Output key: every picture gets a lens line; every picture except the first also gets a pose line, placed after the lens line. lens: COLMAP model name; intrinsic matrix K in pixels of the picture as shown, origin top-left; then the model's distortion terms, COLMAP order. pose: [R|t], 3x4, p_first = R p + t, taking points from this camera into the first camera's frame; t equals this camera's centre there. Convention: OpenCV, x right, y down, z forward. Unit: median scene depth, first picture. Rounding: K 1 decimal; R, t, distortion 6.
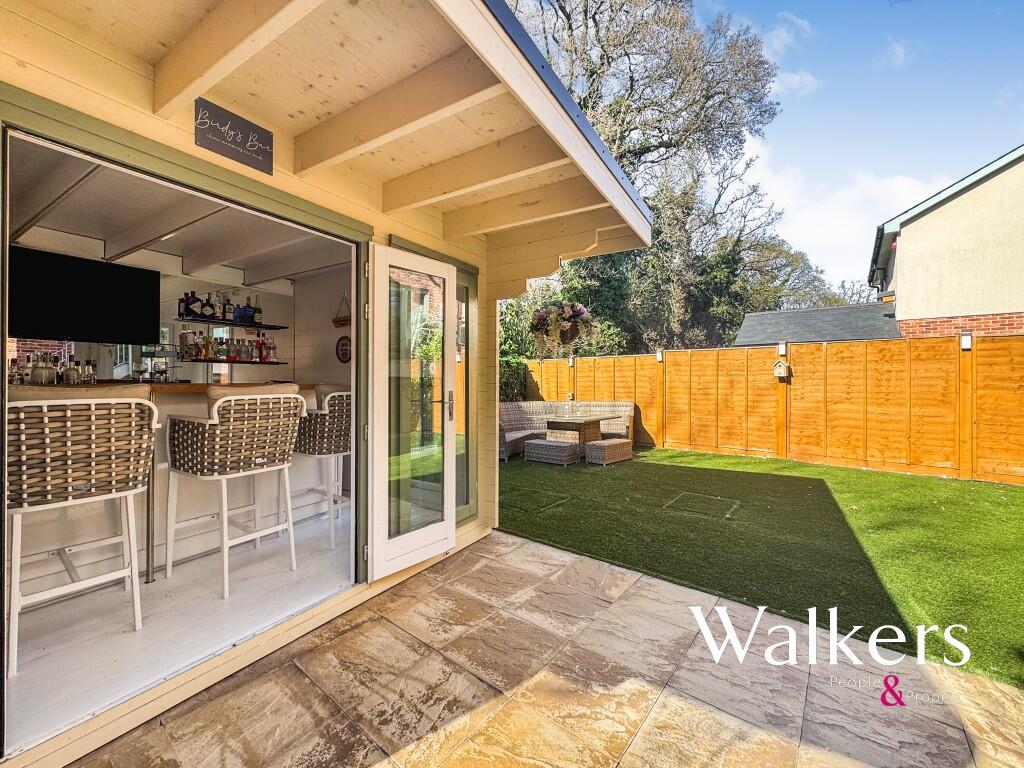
lens RADIAL K [[417.0, 0, 509.0], [0, 417.0, 380.1], [0, 0, 1]] dist [-0.000558, 0.000411]
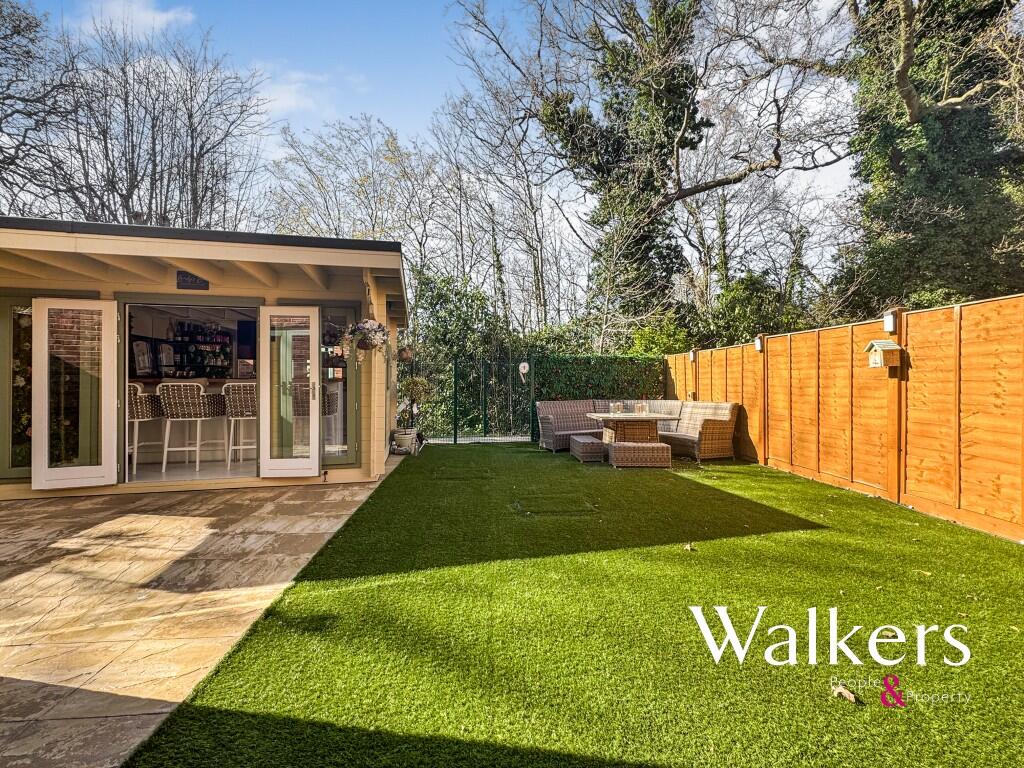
lens RADIAL K [[417.0, 0, 509.0], [0, 417.0, 380.1], [0, 0, 1]] dist [-0.000558, 0.000411]
pose [[0.698794, -0.002353, -0.715319, 1.152779], [0.002400, 0.999997, -0.000945, 0.015083], [0.715319, -0.001056, 0.698797, 0.275236]]
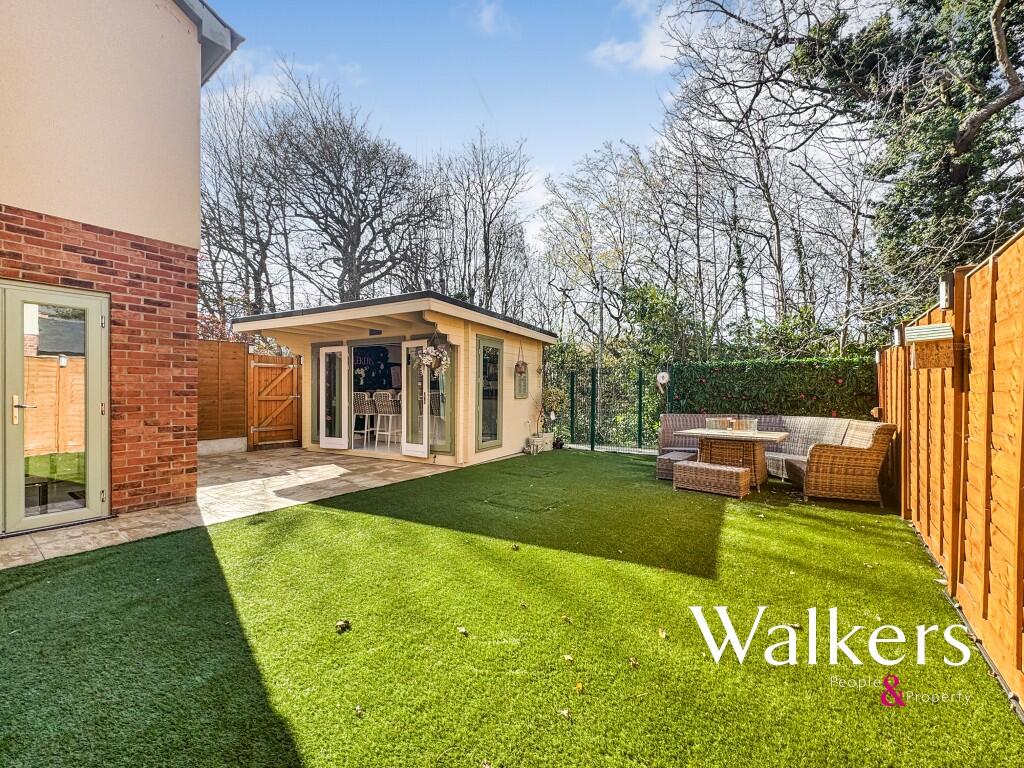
lens RADIAL K [[417.0, 0, 509.0], [0, 417.0, 380.1], [0, 0, 1]] dist [-0.000558, 0.000411]
pose [[0.058061, -0.029187, -0.997886, 1.642886], [0.000091, 0.999573, -0.029231, 0.020630], [0.998313, 0.001606, 0.058039, 0.962699]]
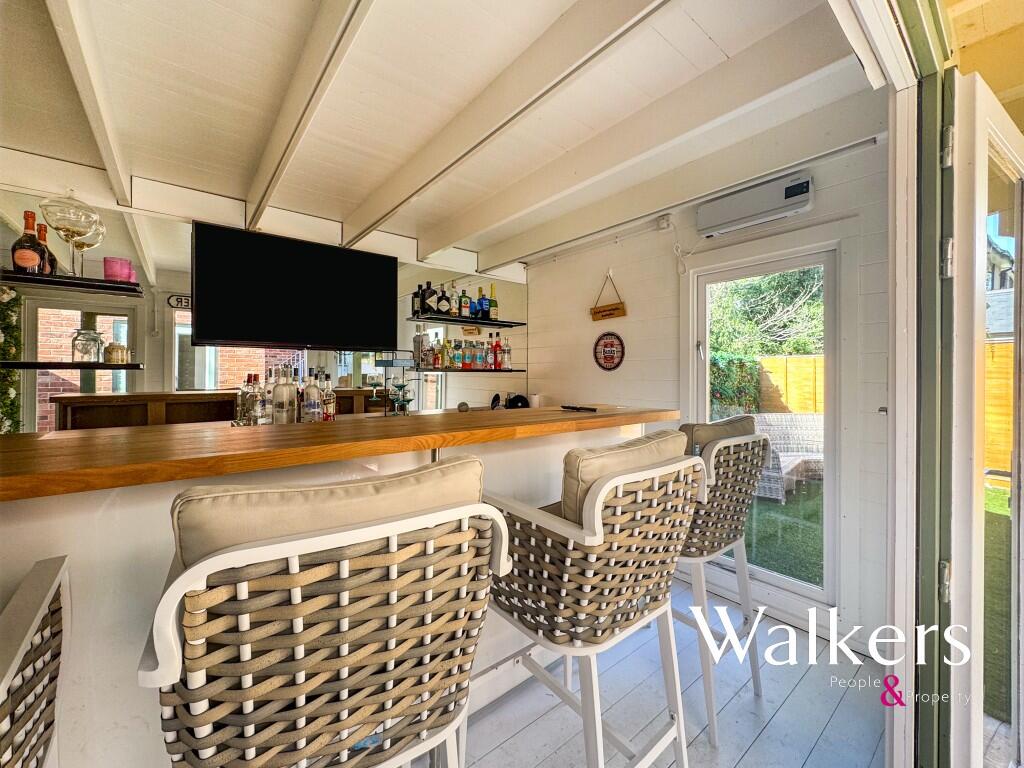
lens RADIAL K [[417.0, 0, 509.0], [0, 417.0, 380.1], [0, 0, 1]] dist [-0.000558, 0.000411]
pose [[0.941888, 0.002554, -0.335918, -0.344741], [0.000769, 0.999952, 0.009758, -0.035112], [0.335927, -0.009449, 0.941841, 0.305756]]
